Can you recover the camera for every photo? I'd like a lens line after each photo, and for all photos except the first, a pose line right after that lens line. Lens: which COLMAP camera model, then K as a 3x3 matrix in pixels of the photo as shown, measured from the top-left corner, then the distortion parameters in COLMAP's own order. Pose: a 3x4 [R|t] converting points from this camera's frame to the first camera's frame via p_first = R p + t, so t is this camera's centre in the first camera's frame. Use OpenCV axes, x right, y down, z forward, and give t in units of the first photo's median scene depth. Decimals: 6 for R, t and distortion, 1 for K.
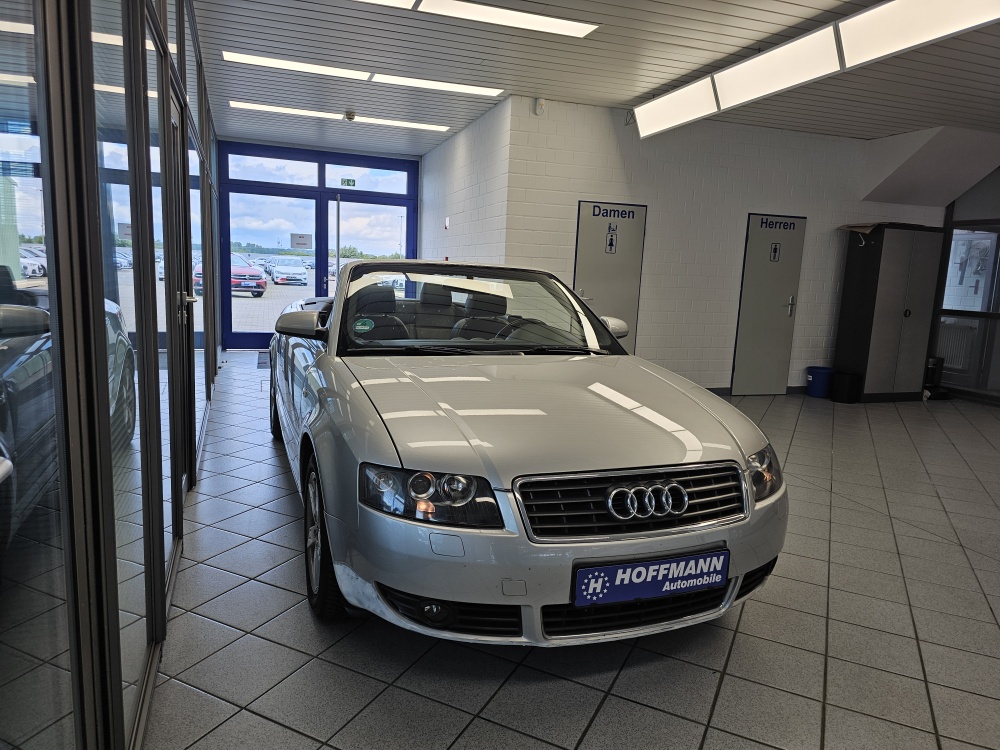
lens RADIAL K [[671.7, 0, 500.0], [0, 671.7, 375.0], [0, 0, 1]] dist [0.069777, -0.075469]
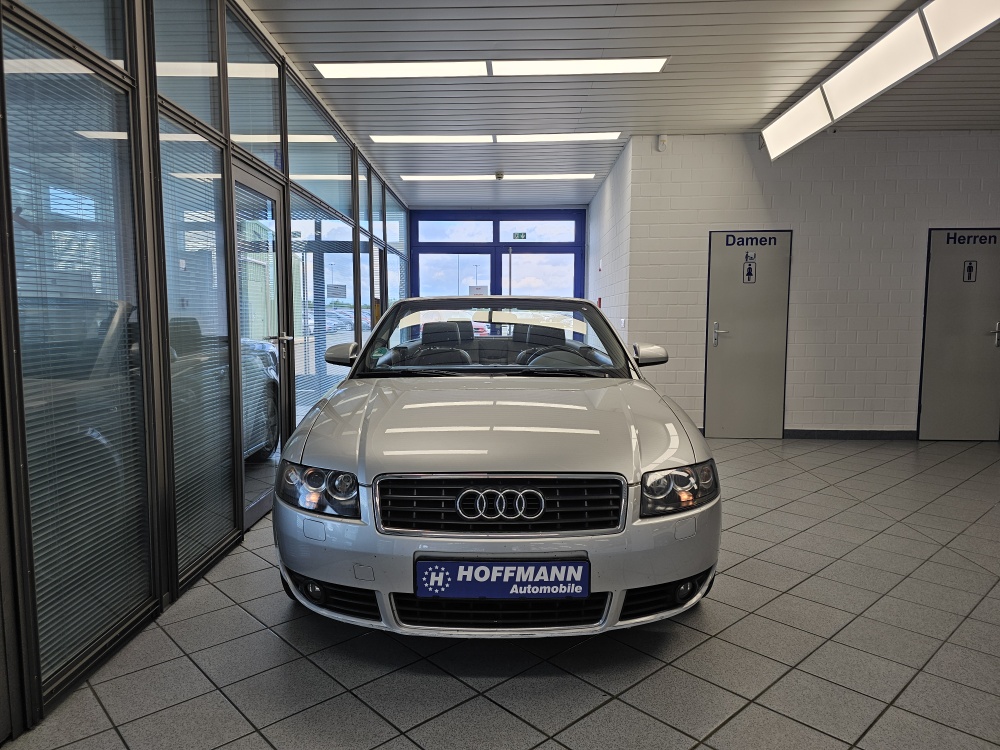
lens RADIAL K [[671.7, 0, 500.0], [0, 671.7, 375.0], [0, 0, 1]] dist [0.069777, -0.075469]
pose [[0.932523, -0.012029, -0.360910, 0.579155], [-0.014481, 0.997396, -0.070658, 0.059837], [0.360820, 0.071116, 0.929920, 0.020174]]
